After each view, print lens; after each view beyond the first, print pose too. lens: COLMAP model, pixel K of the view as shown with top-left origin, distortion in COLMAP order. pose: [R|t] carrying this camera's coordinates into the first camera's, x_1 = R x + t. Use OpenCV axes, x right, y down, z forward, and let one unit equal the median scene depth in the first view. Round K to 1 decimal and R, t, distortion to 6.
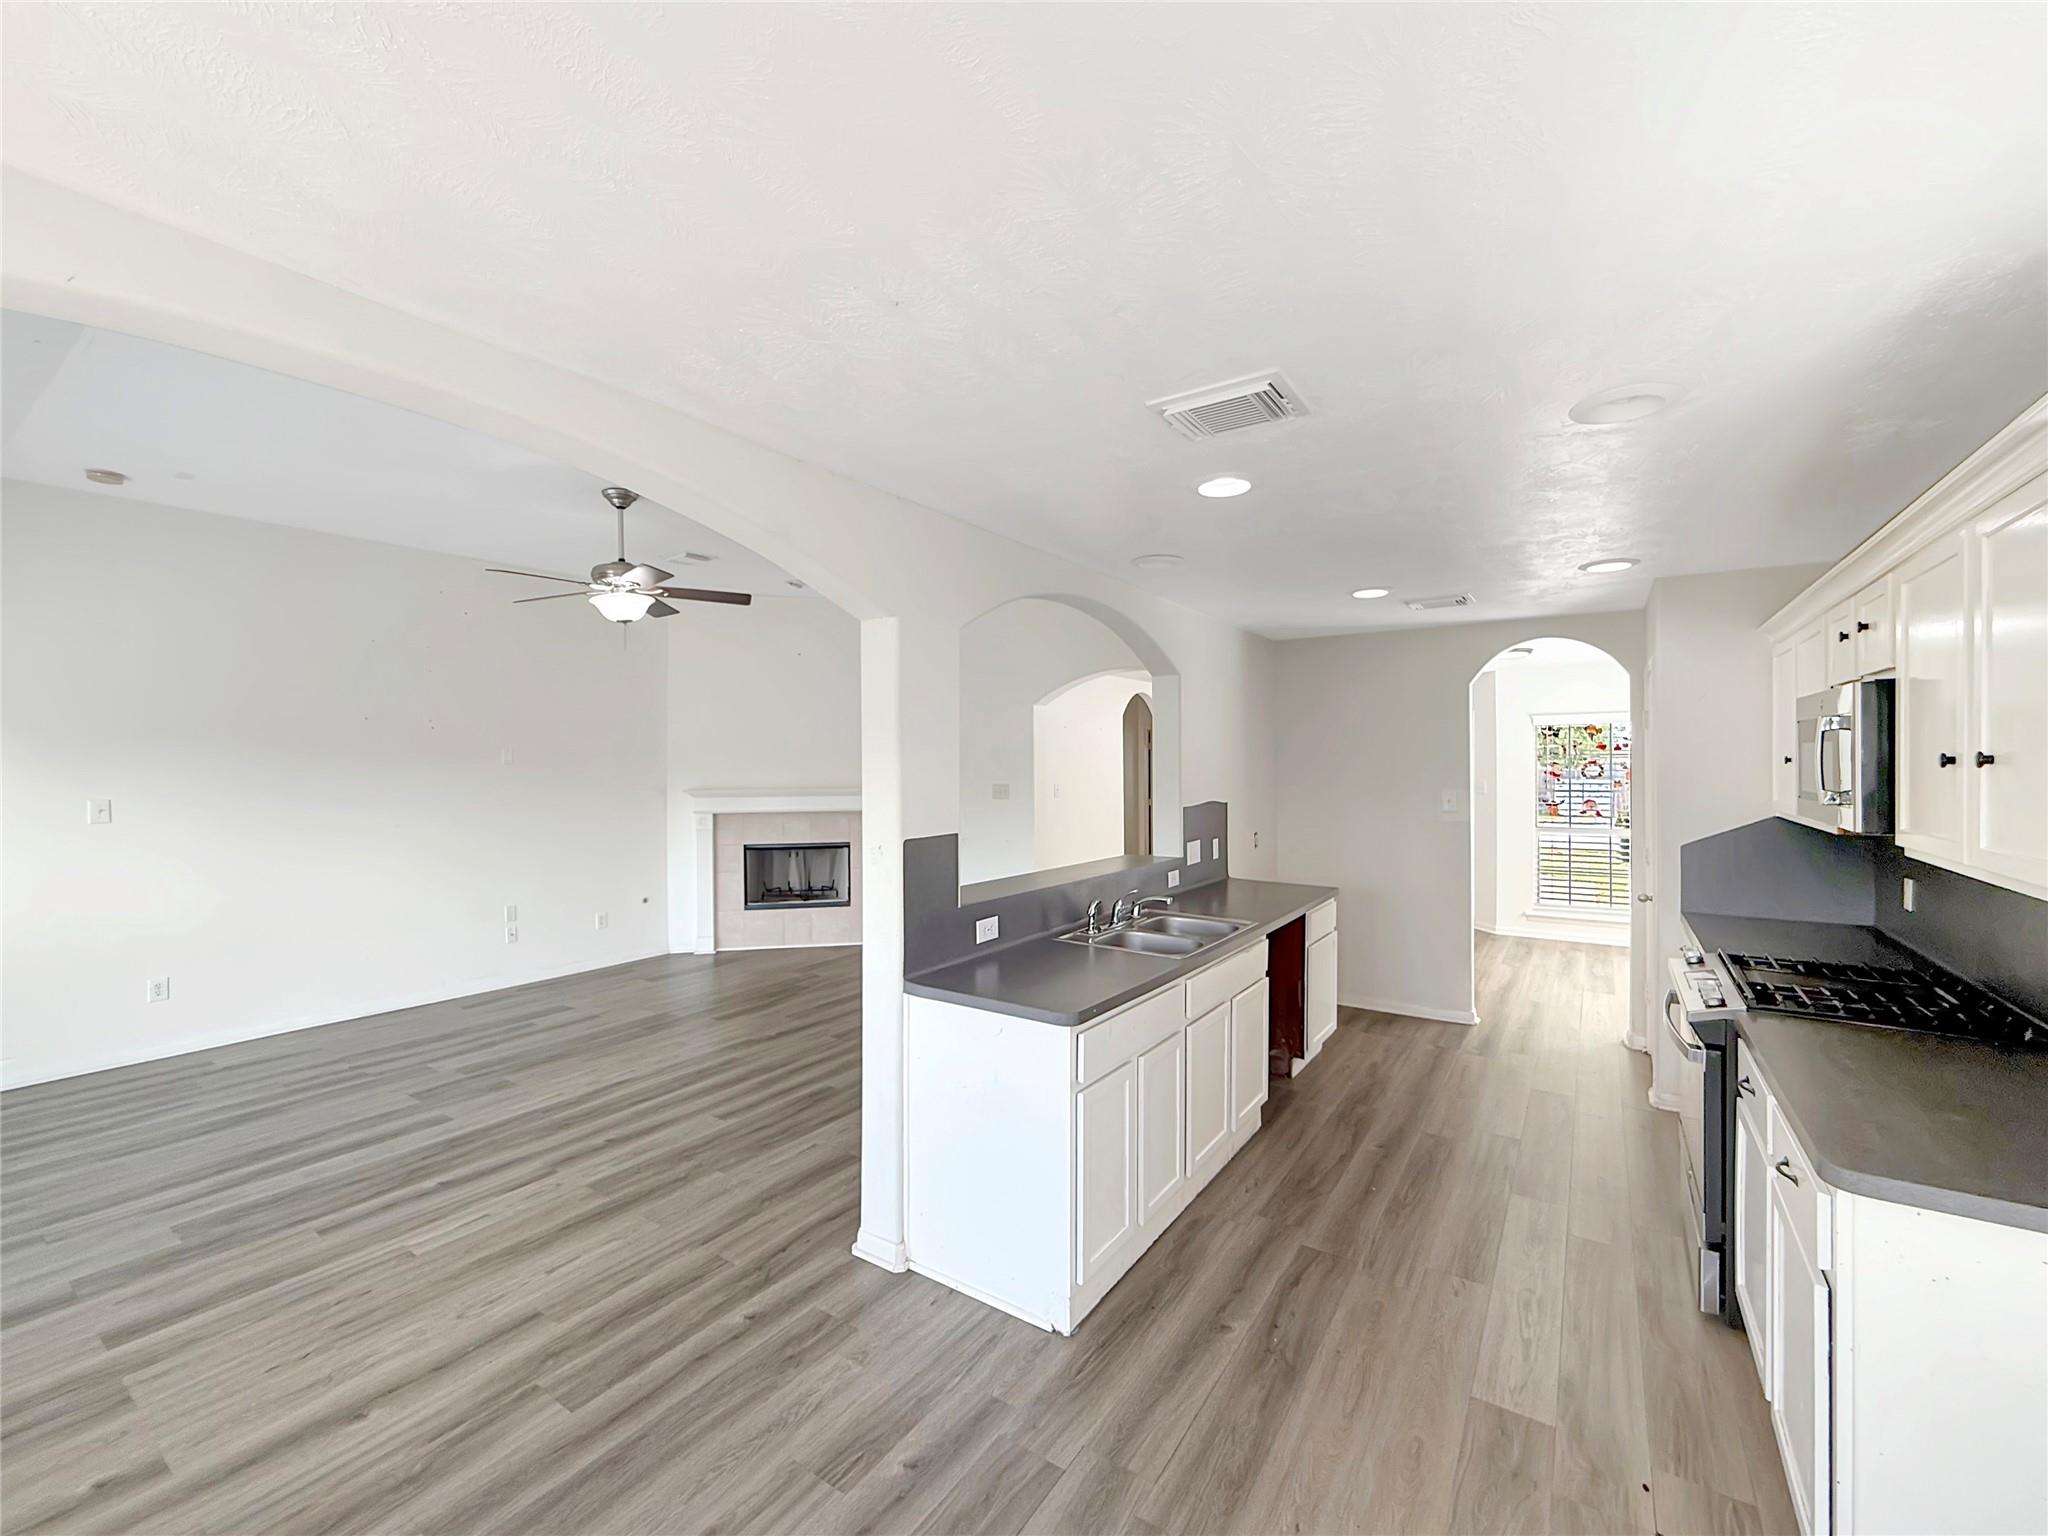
lens RADIAL K [[845.3, 0, 1018.5], [0, 845.3, 771.8], [0, 0, 1]] dist [0.000231, -0.000010]
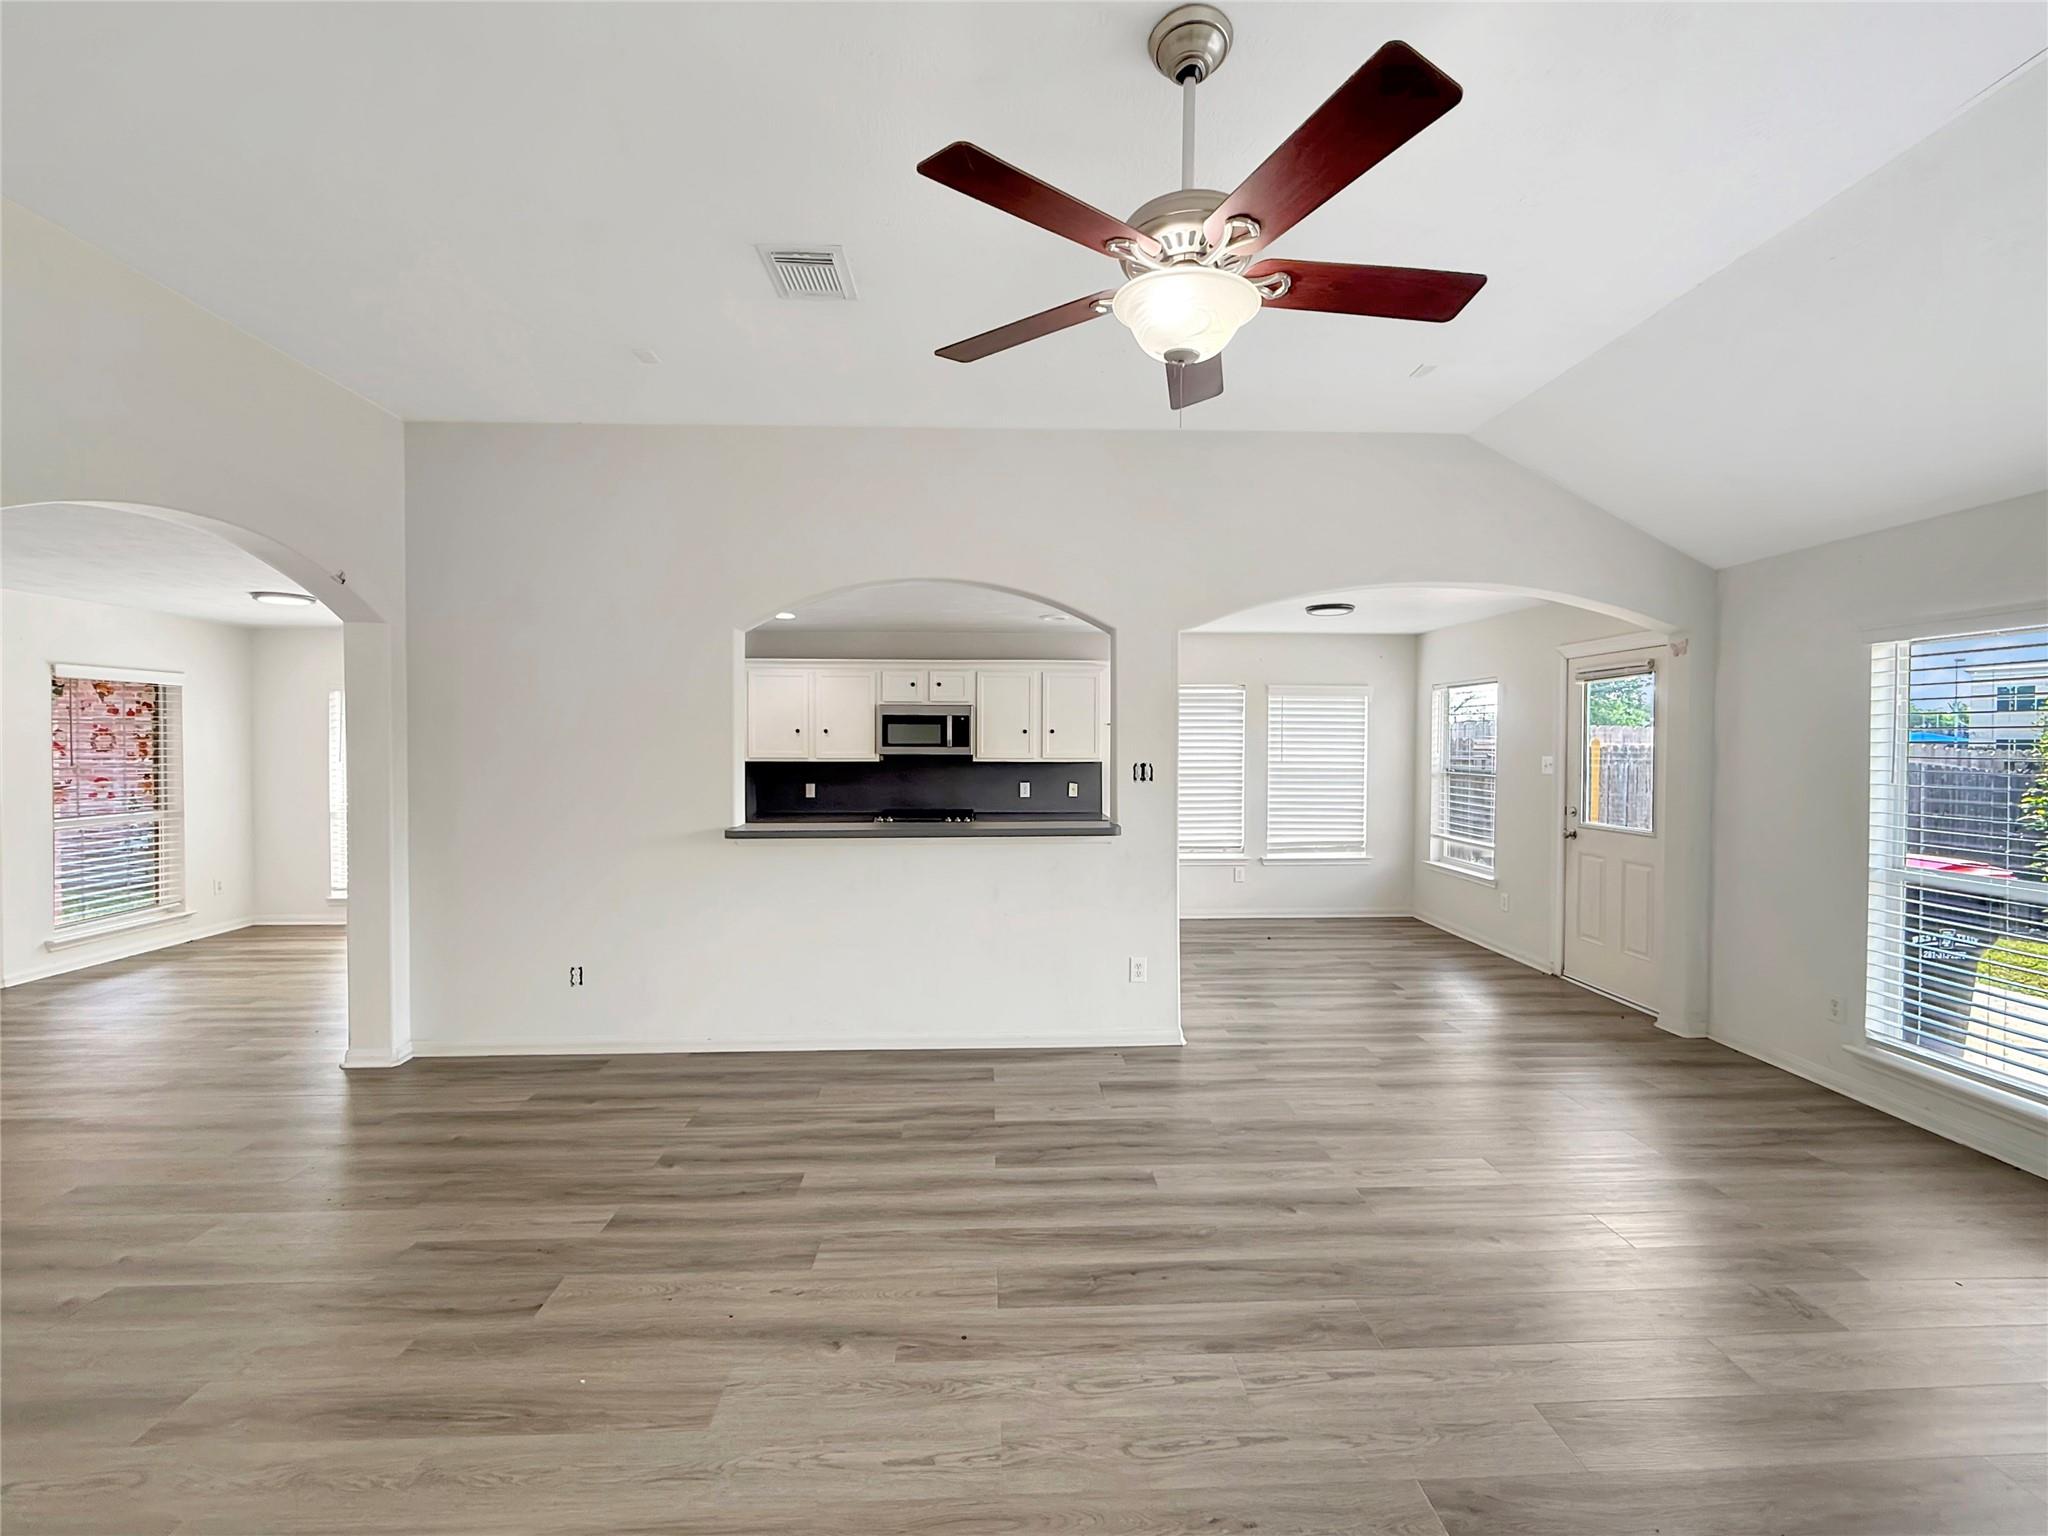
lens RADIAL K [[834.6, 0, 1020.3], [0, 834.6, 739.2], [0, 0, 1]] dist [0.000824, -0.000186]
pose [[-0.601240, 0.006915, 0.799039, -0.892718], [0.009479, 0.999954, -0.001522, 0.012667], [-0.799013, 0.006659, -0.601277, 1.559205]]
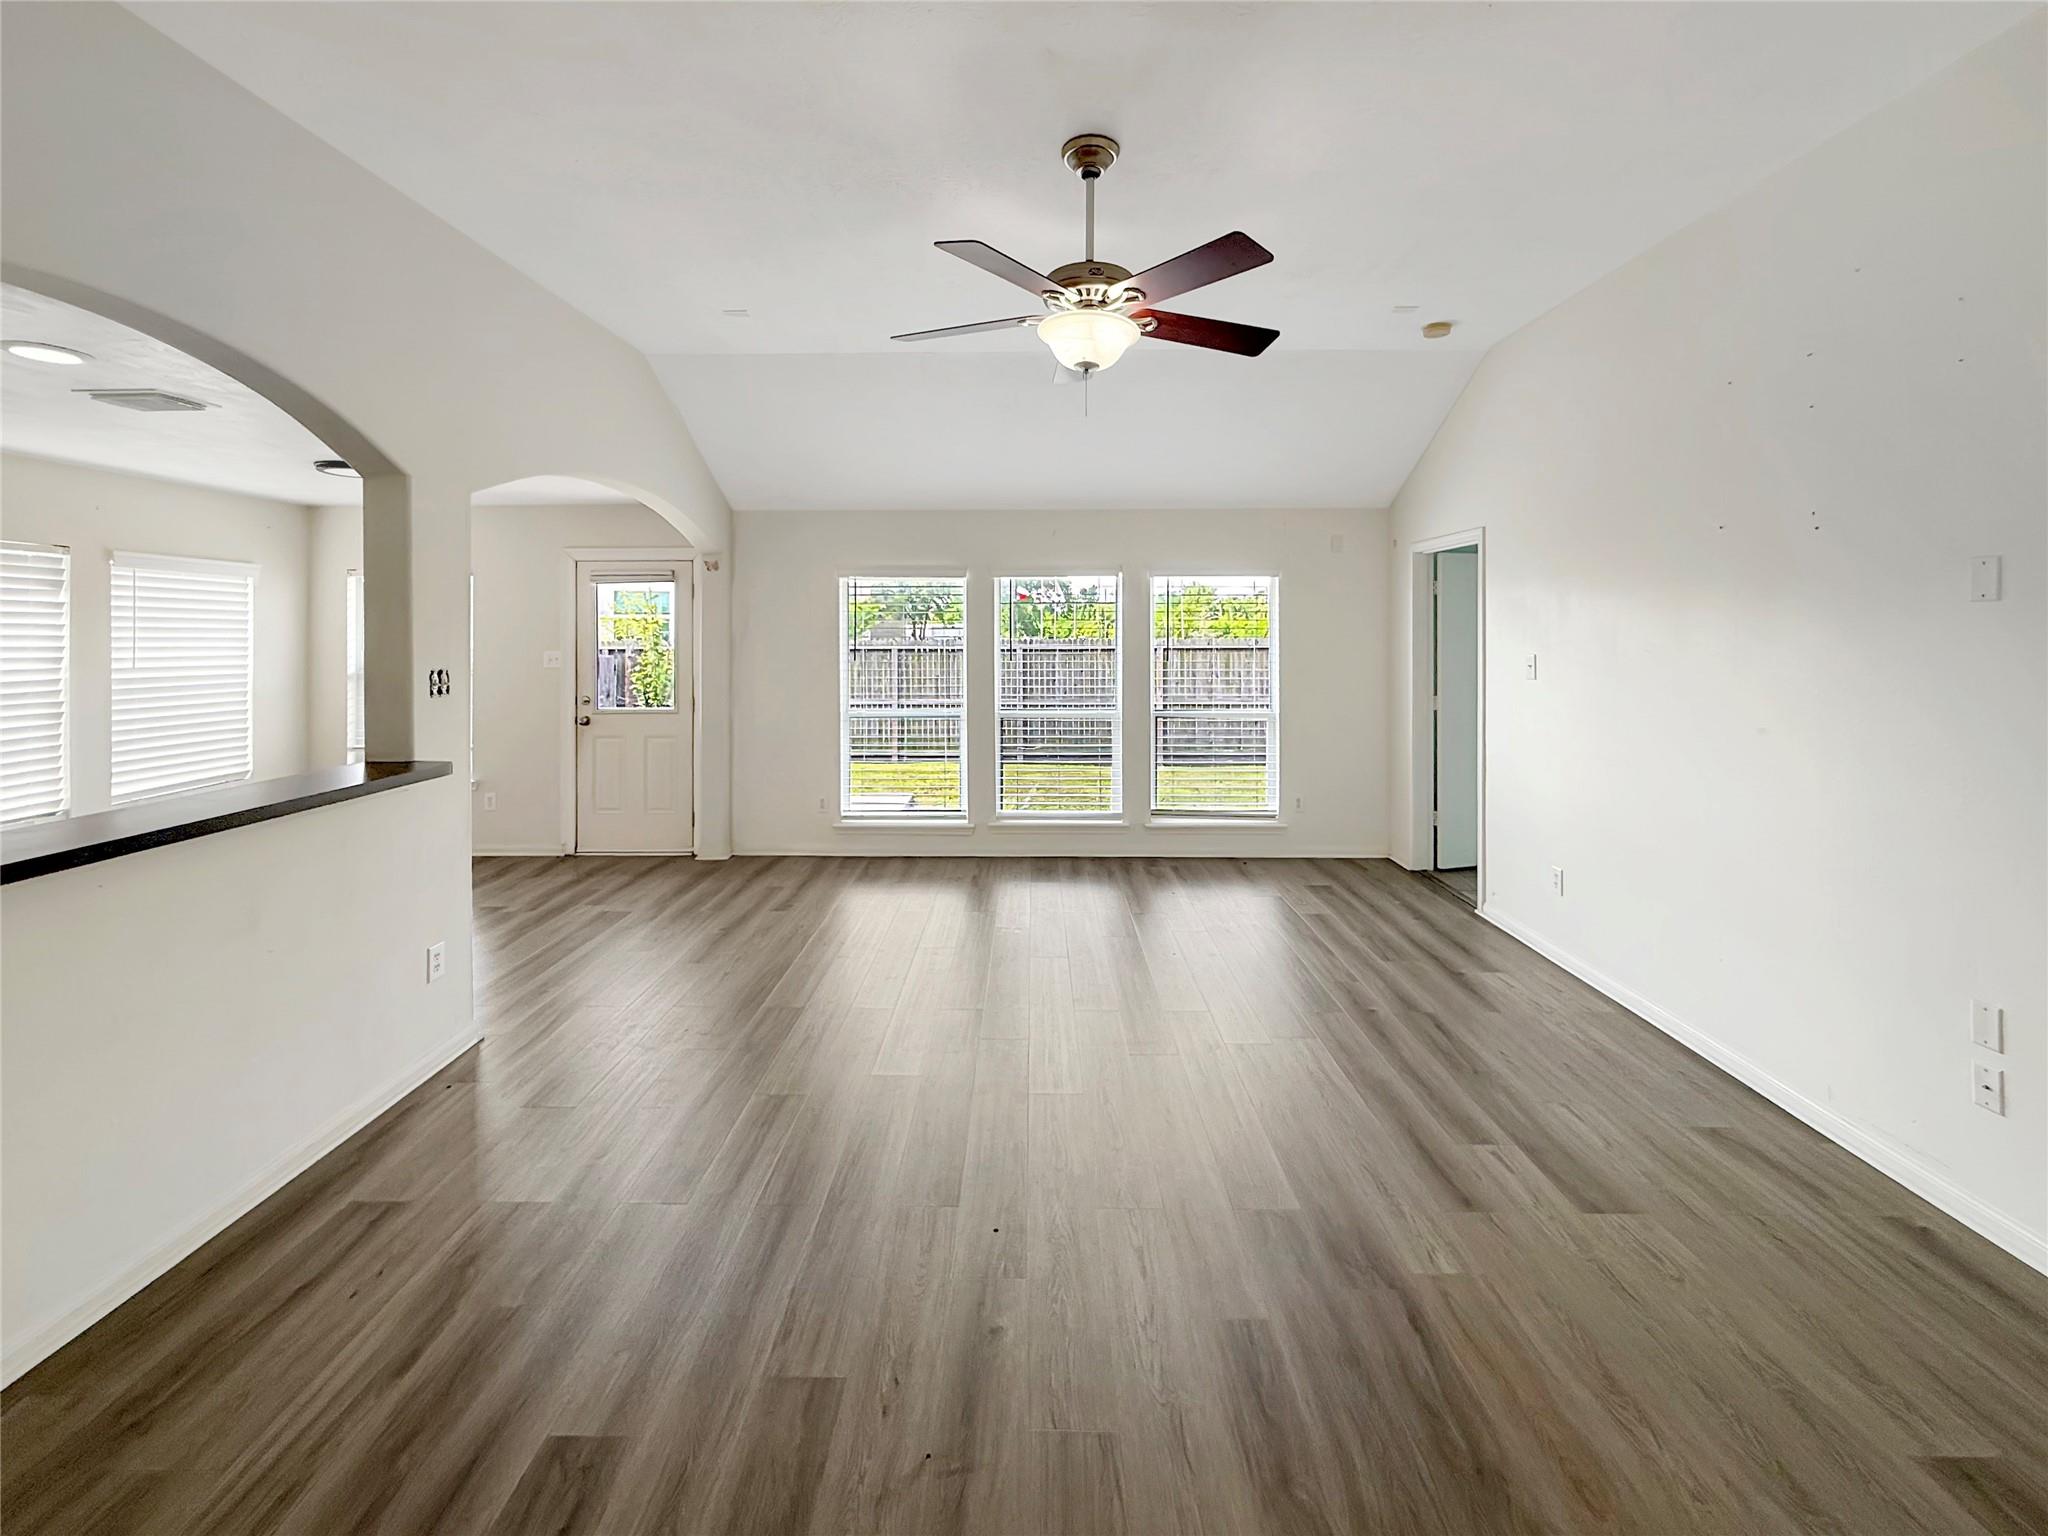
lens RADIAL K [[866.9, 0, 1022.6], [0, 866.9, 633.6], [0, 0, 1]] dist [0.001402, 0.000402]
pose [[-0.830070, 0.005429, -0.557632, -0.110611], [0.000063, 0.999954, 0.009640, 0.002156], [0.557659, 0.007966, -0.830032, 1.749846]]
